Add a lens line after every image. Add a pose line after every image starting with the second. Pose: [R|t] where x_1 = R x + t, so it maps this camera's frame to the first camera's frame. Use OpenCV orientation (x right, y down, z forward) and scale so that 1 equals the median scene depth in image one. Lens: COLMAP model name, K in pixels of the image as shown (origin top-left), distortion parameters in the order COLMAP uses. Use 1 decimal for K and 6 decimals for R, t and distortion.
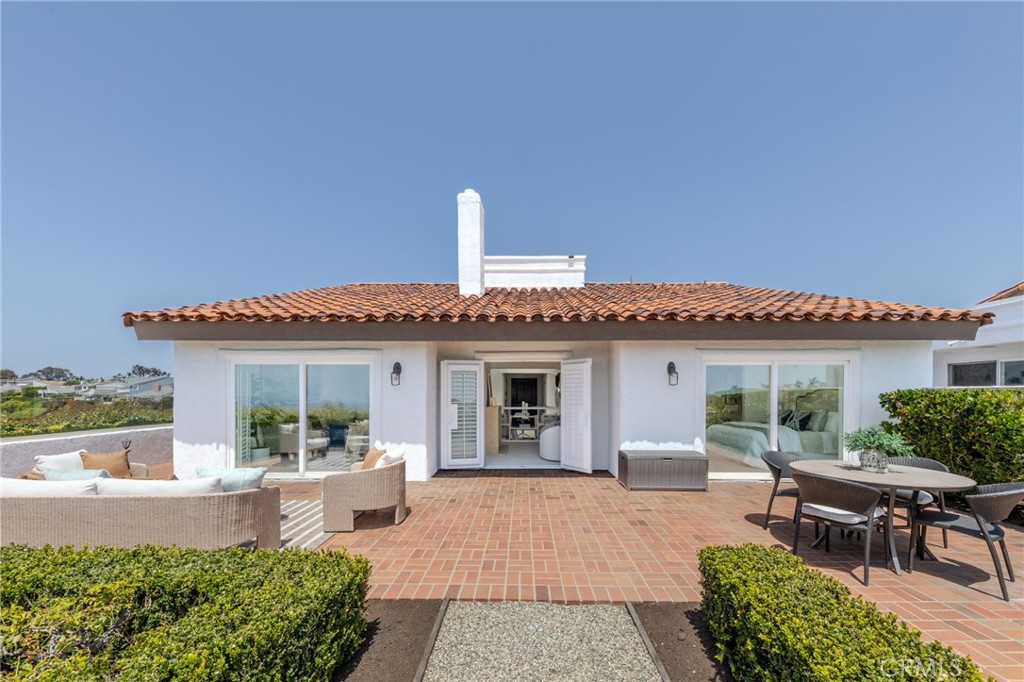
lens RADIAL K [[394.8, 0, 519.4], [0, 394.8, 393.9], [0, 0, 1]] dist [-0.000575, -0.000050]
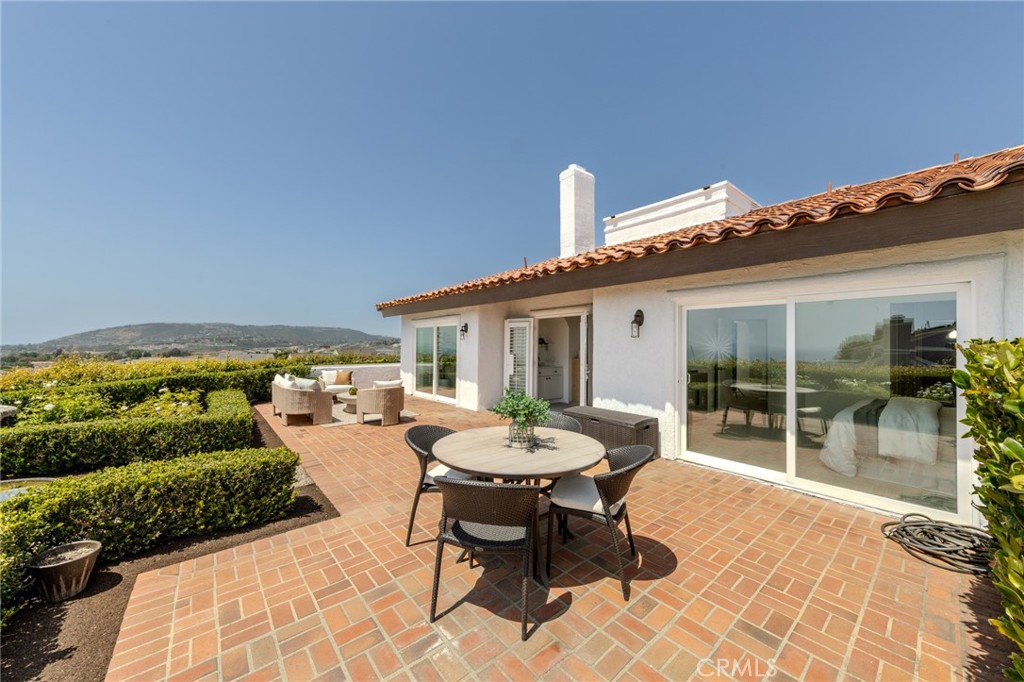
lens RADIAL K [[375.9, 0, 528.0], [0, 375.9, 342.8], [0, 0, 1]] dist [0.005669, -0.000200]
pose [[0.657829, -0.000643, -0.753167, 0.751347], [-0.007829, 0.999940, -0.007692, -0.001200], [0.753127, 0.010957, 0.657784, 0.261700]]
